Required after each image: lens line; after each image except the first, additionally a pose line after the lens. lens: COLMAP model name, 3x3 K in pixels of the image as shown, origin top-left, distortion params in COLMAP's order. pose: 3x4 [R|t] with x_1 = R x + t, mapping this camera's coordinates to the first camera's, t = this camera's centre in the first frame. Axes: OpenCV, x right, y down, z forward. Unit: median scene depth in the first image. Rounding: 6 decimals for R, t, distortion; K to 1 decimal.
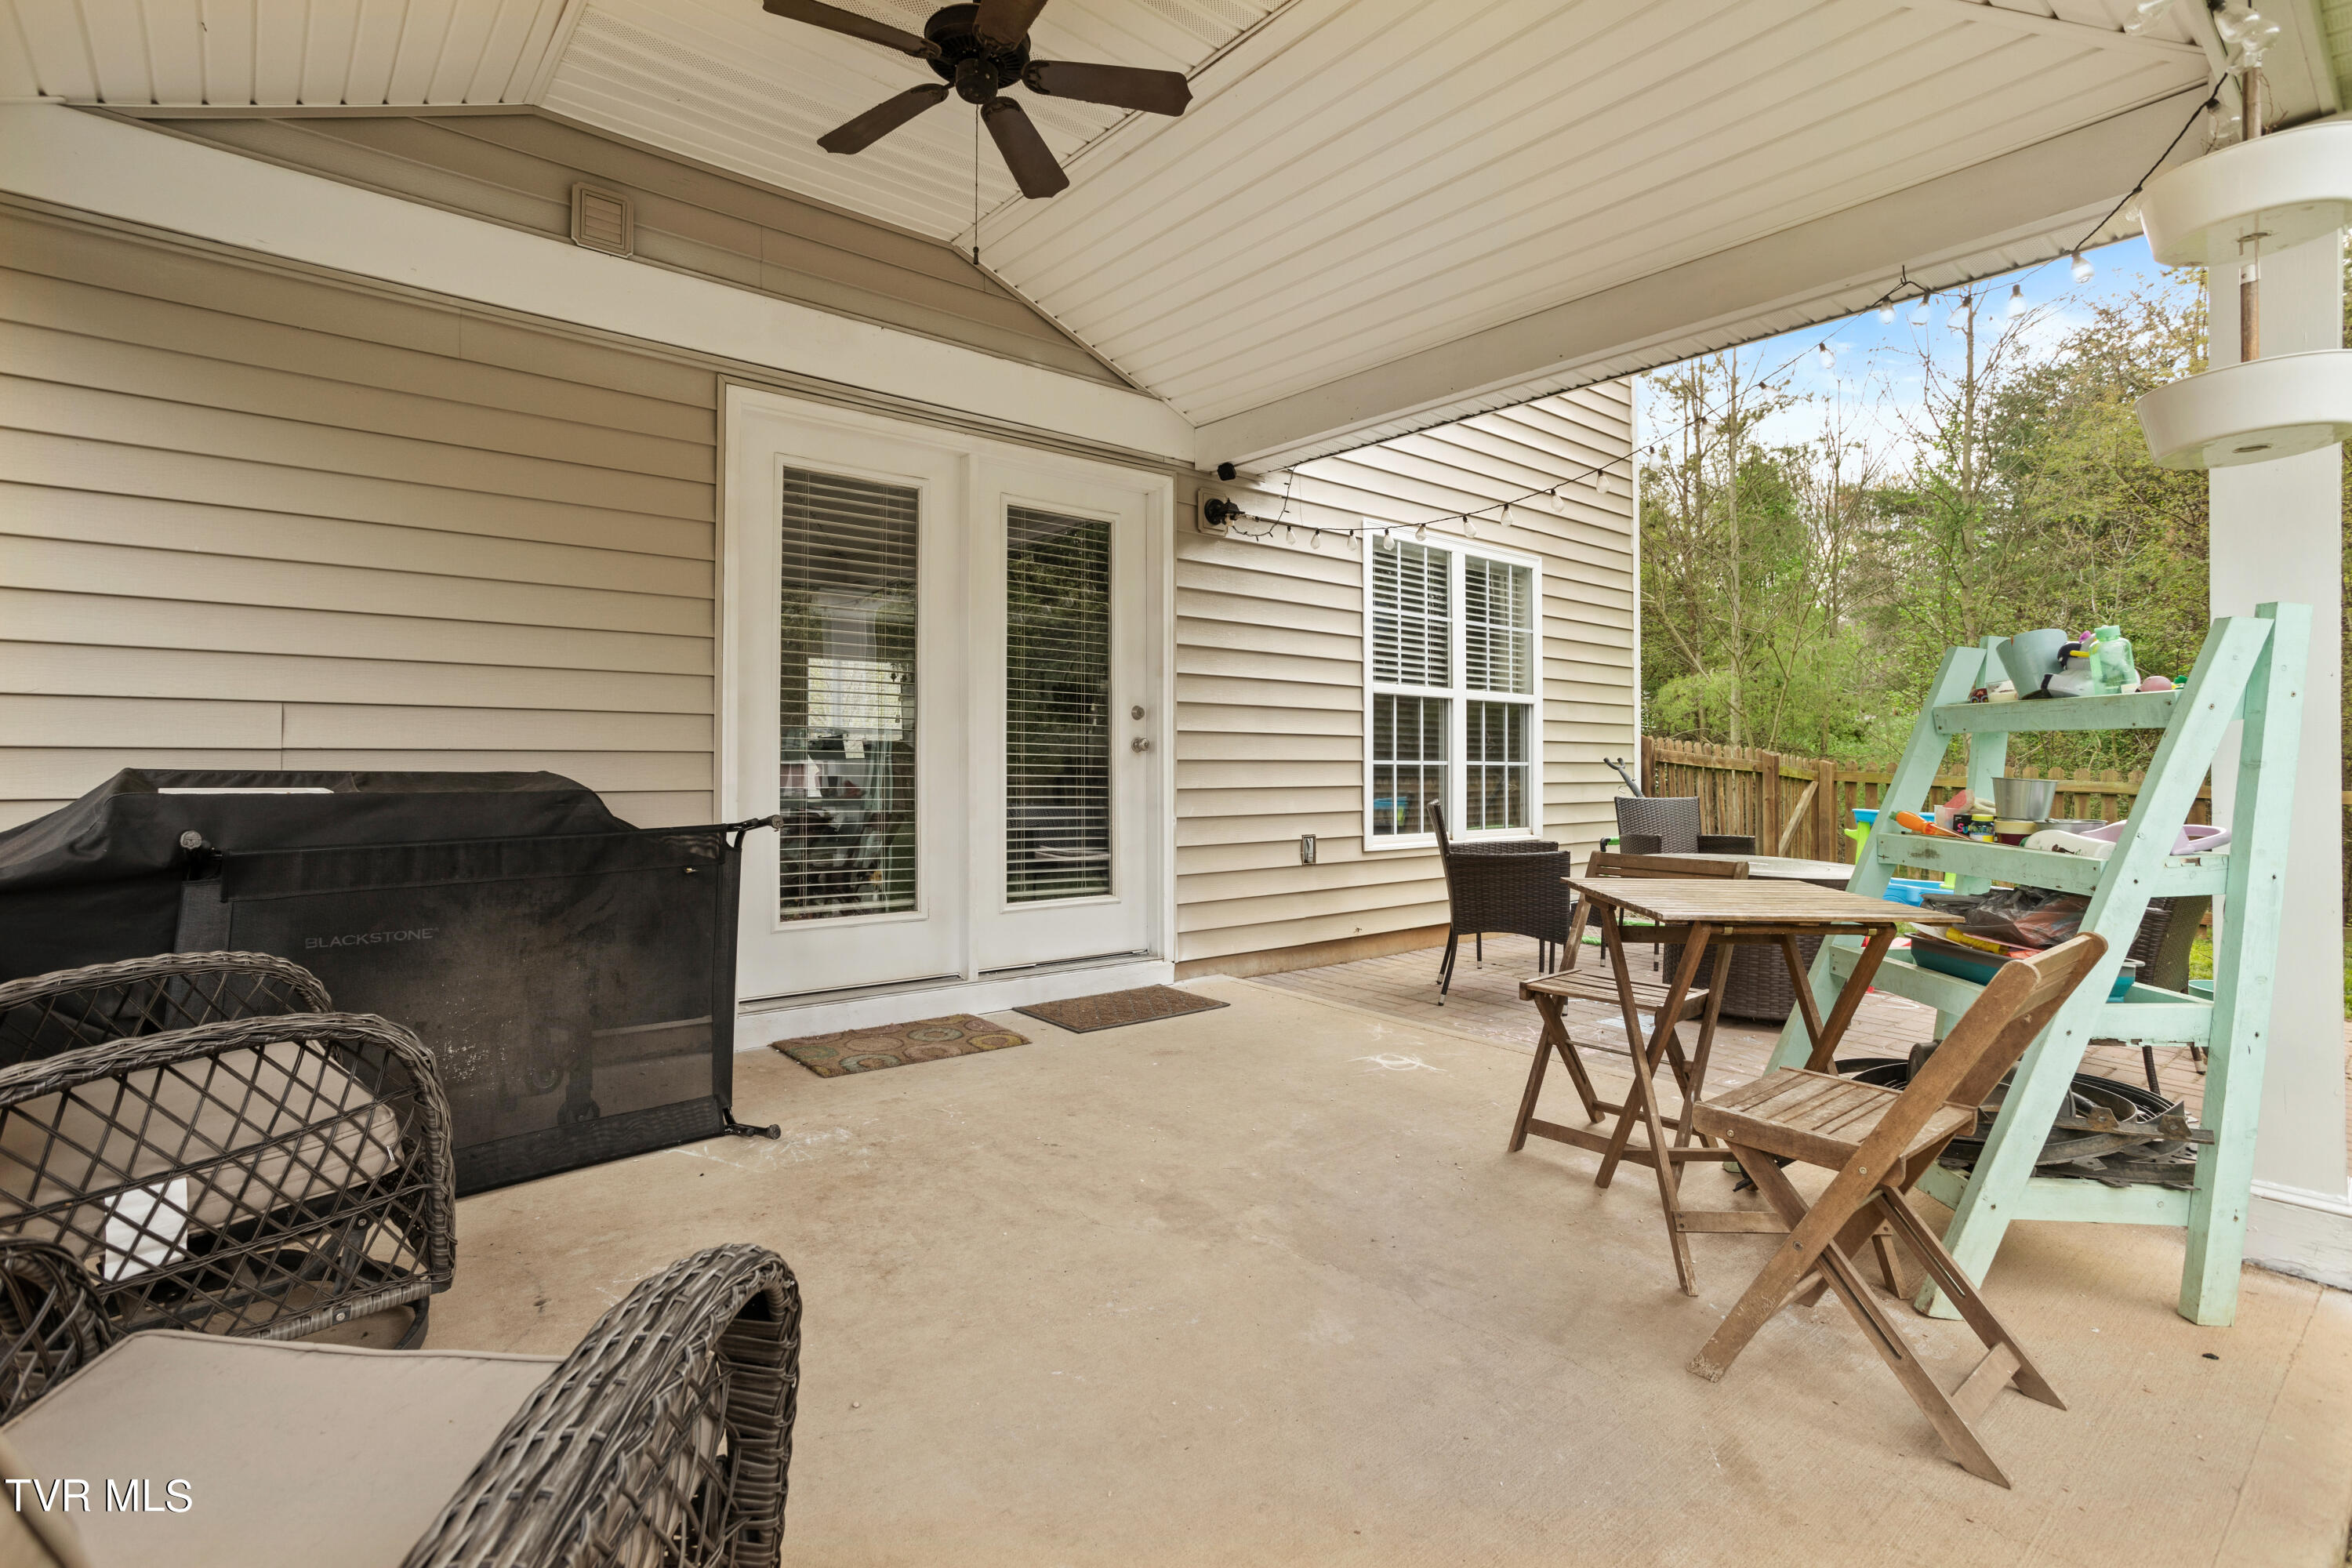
lens RADIAL K [[1127.7, 0, 1144.5], [0, 1127.7, 757.0], [0, 0, 1]] dist [-0.063015, 0.049809]
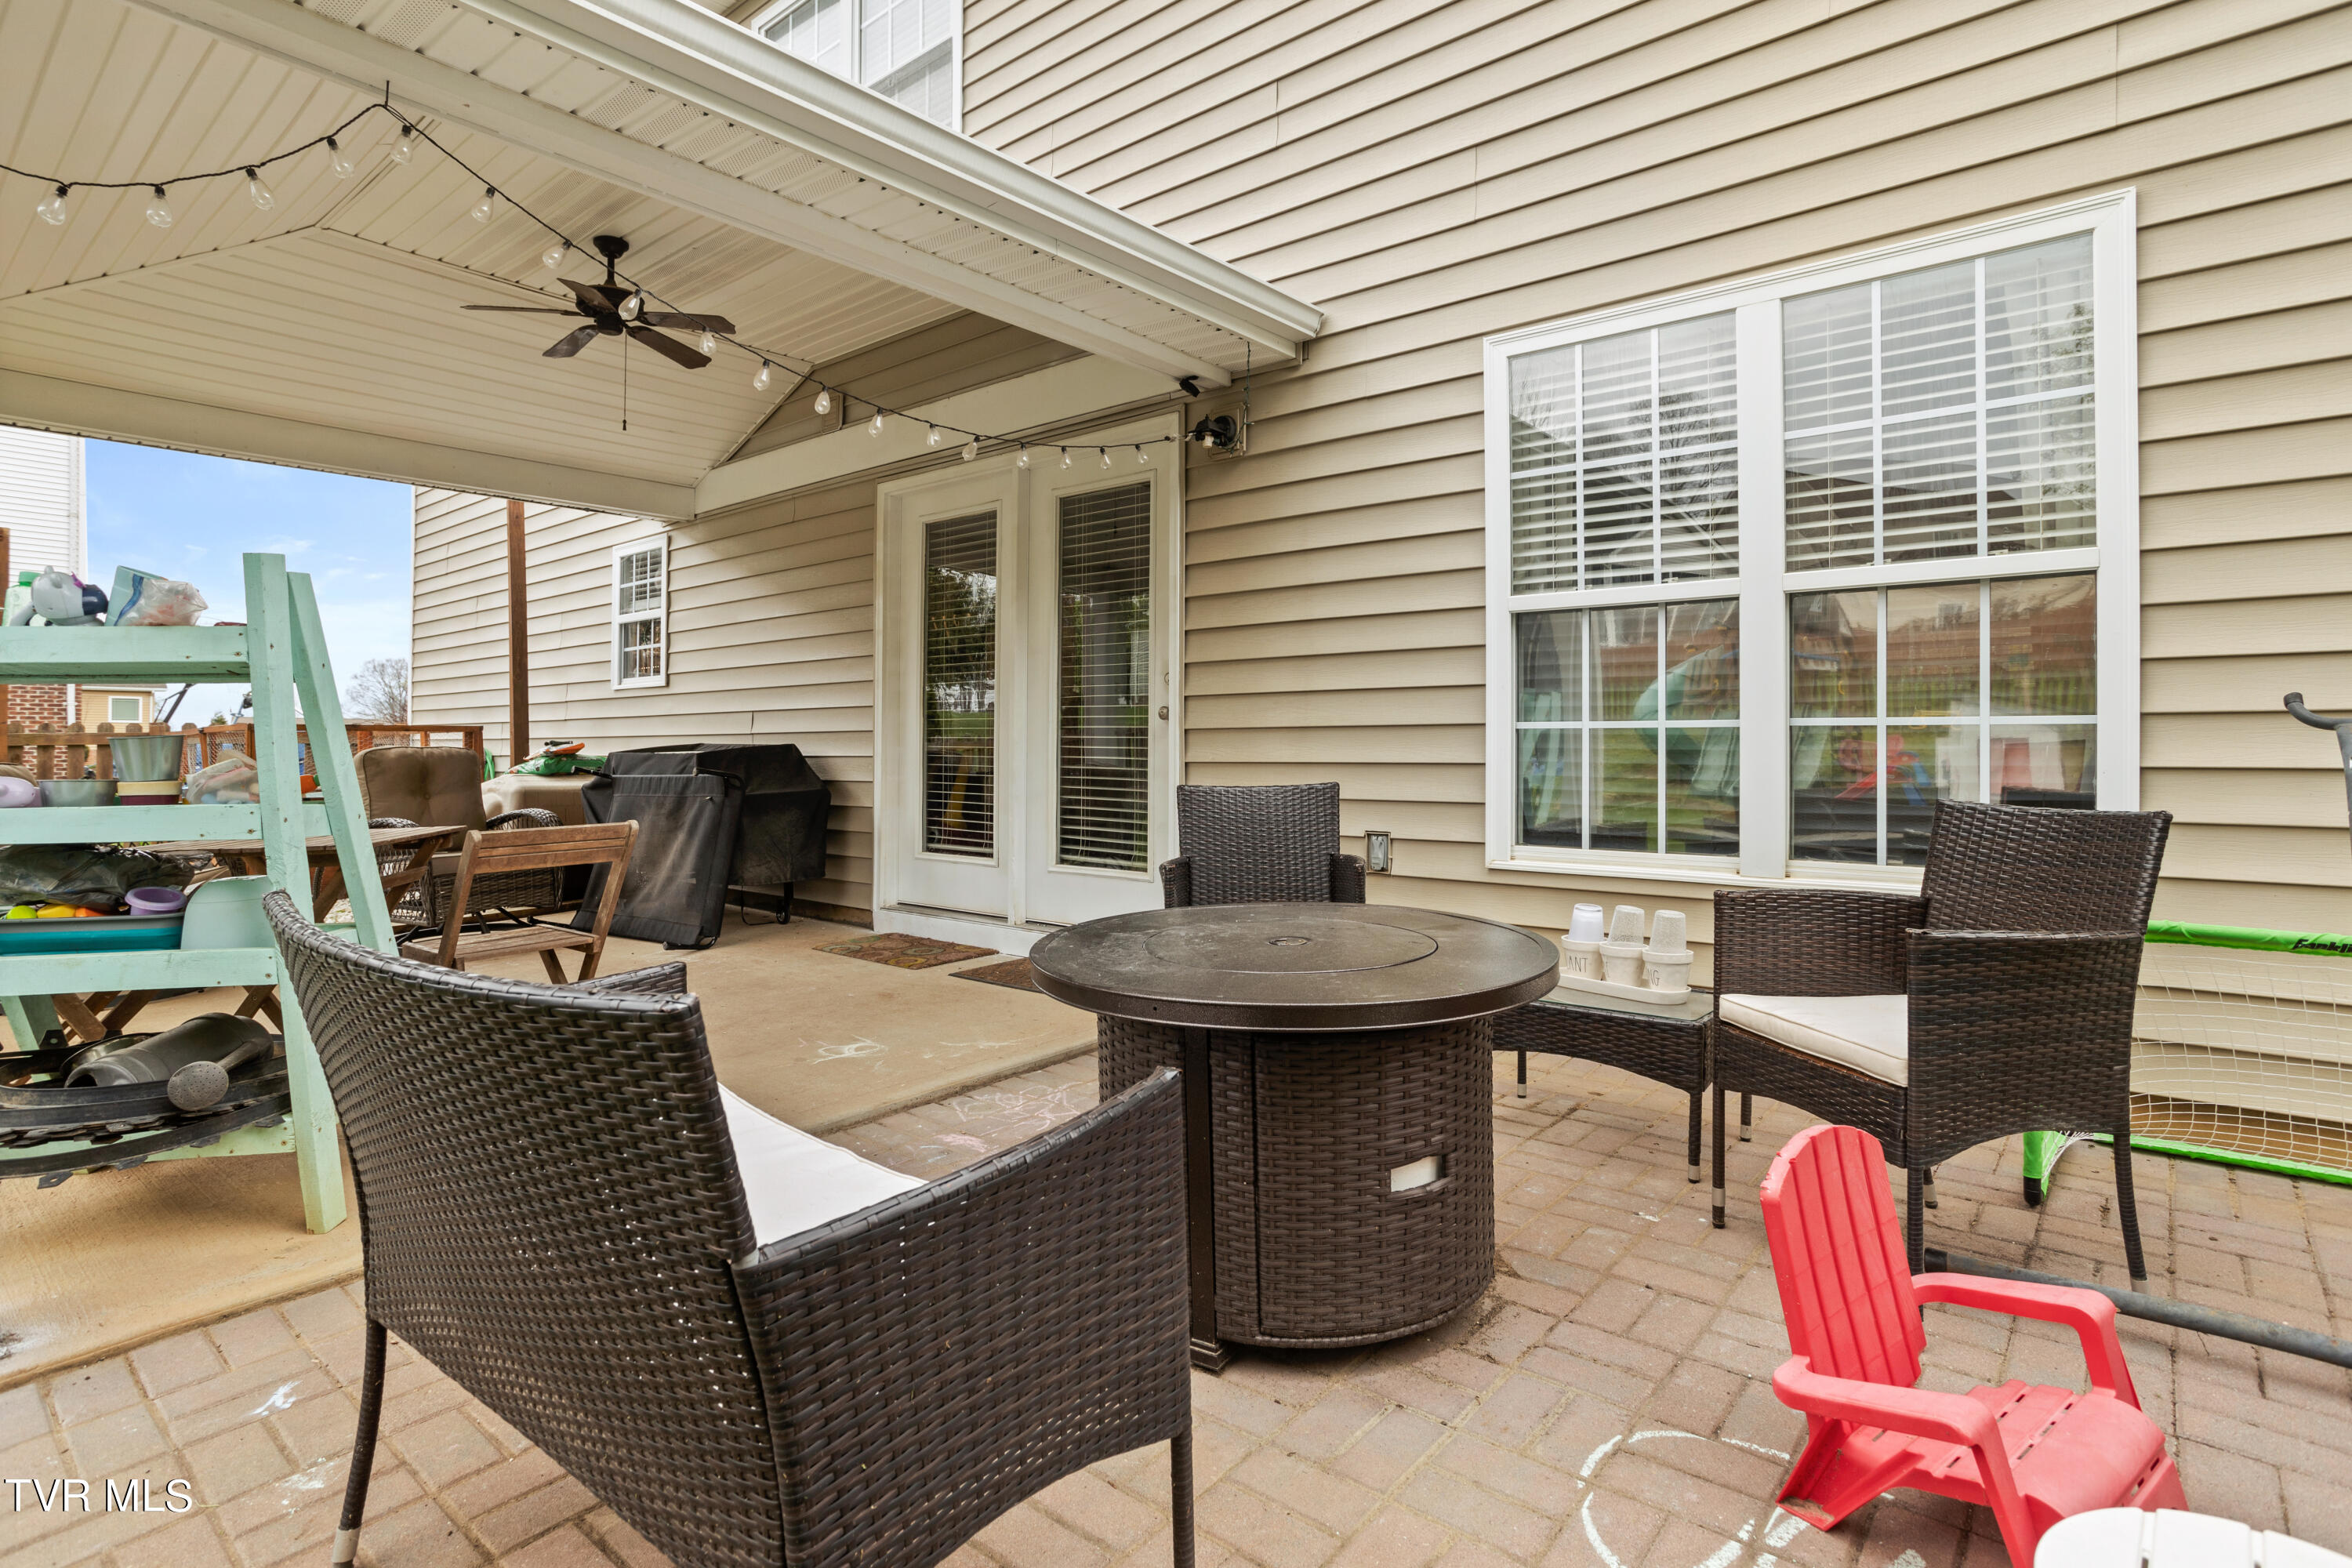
lens RADIAL K [[1159.2, 0, 1169.3], [0, 1159.2, 746.6], [0, 0, 1]] dist [-0.035129, 0.014919]
pose [[0.203454, -0.006268, -0.979064, 0.672149], [0.007671, 0.999959, -0.004808, 0.015145], [0.979054, -0.006532, 0.203494, 0.590987]]
